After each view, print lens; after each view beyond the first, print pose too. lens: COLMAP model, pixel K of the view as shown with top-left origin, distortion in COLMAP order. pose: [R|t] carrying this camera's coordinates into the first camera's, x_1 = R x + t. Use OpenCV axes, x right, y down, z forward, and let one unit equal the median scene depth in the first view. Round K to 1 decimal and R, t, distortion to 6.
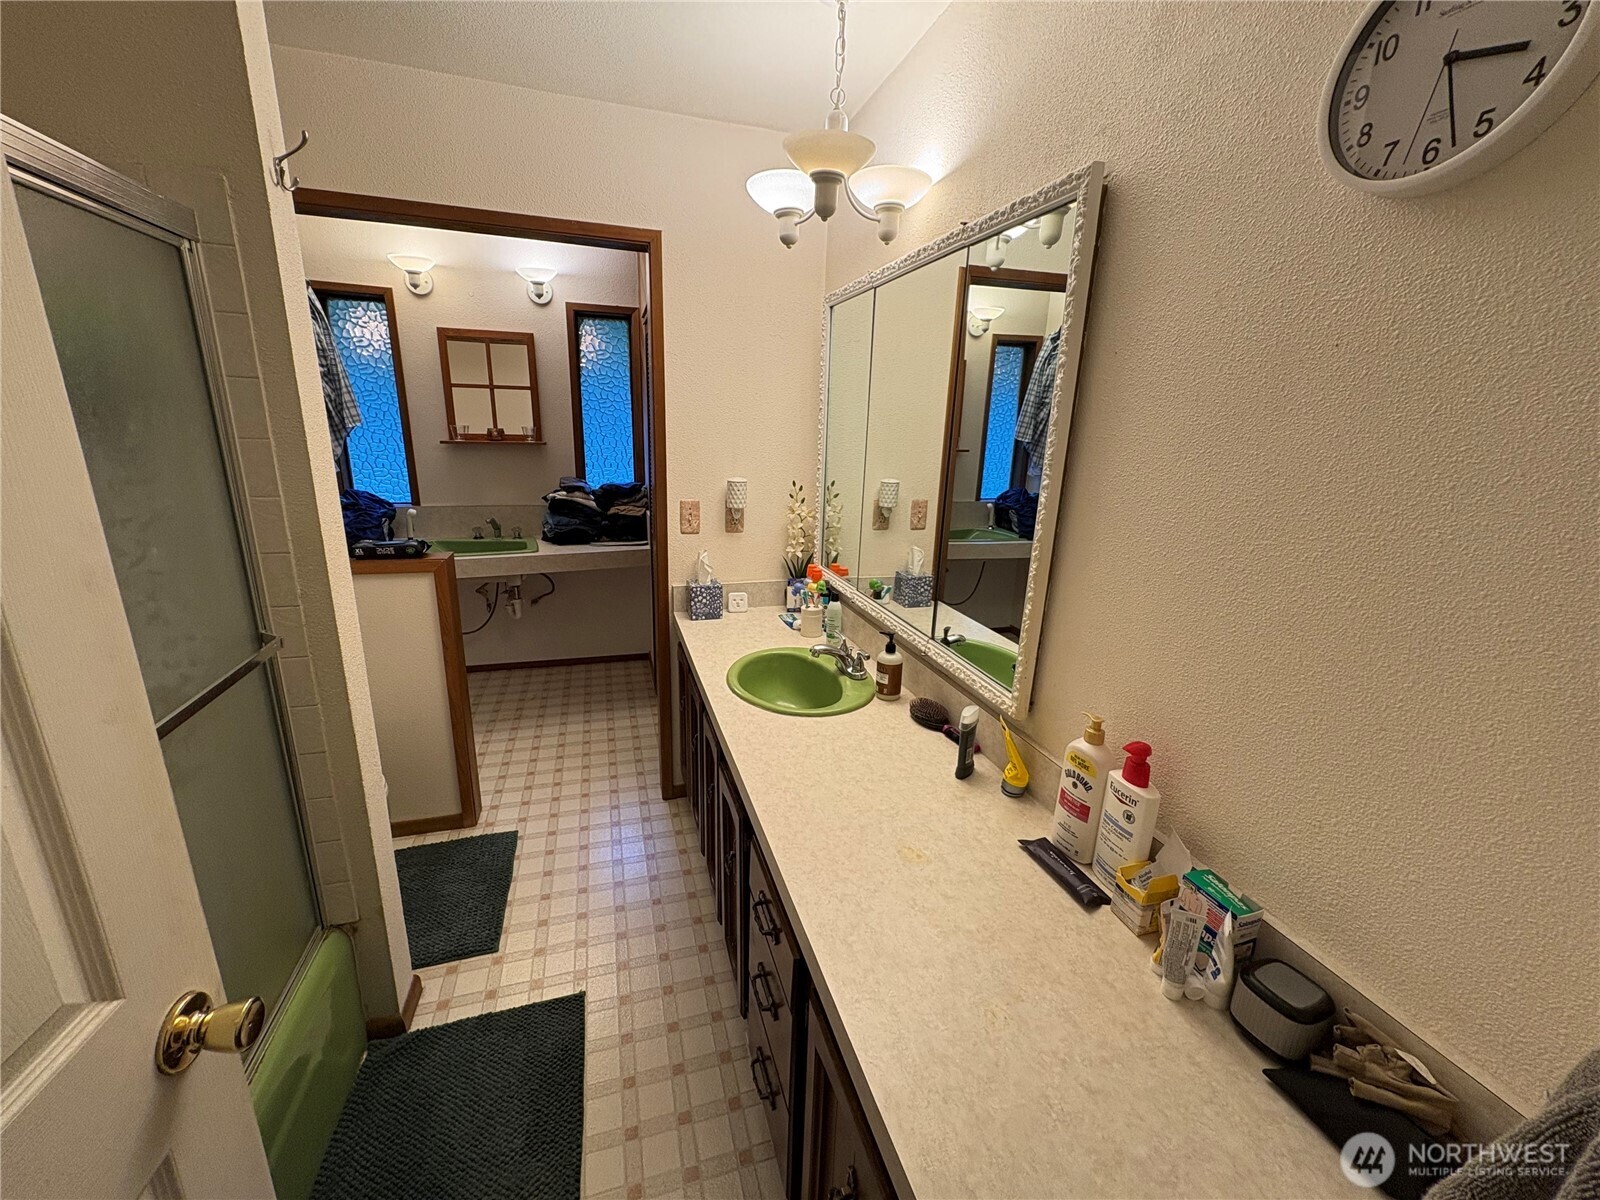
lens RADIAL K [[638.2, 0, 796.2], [0, 638.2, 595.1], [0, 0, 1]] dist [-0.000645, 0.000410]
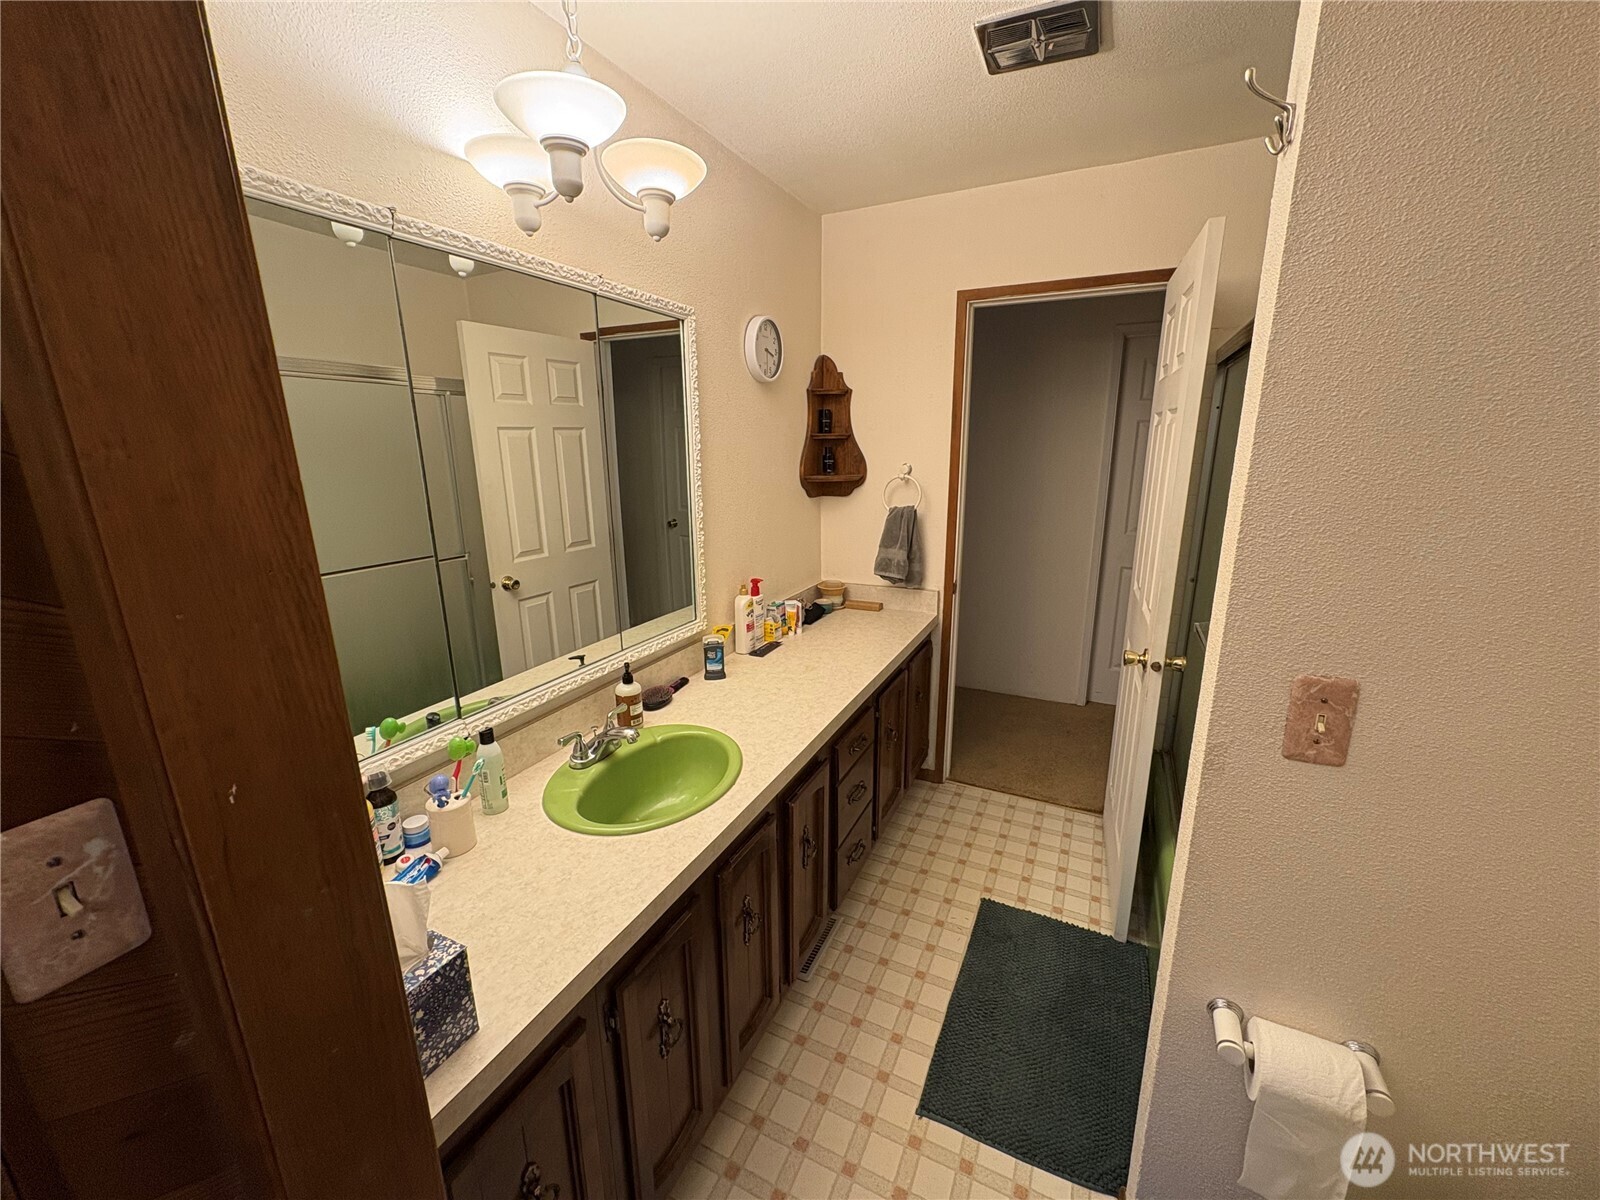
lens RADIAL K [[638.2, 0, 798.3], [0, 638.2, 599.7], [0, 0, 1]] dist [-0.000645, 0.000410]
pose [[-0.731269, -0.188631, 0.655488, -0.731971], [0.168700, 0.881125, 0.441767, -0.457978], [-0.660898, 0.433632, -0.612517, 1.503407]]
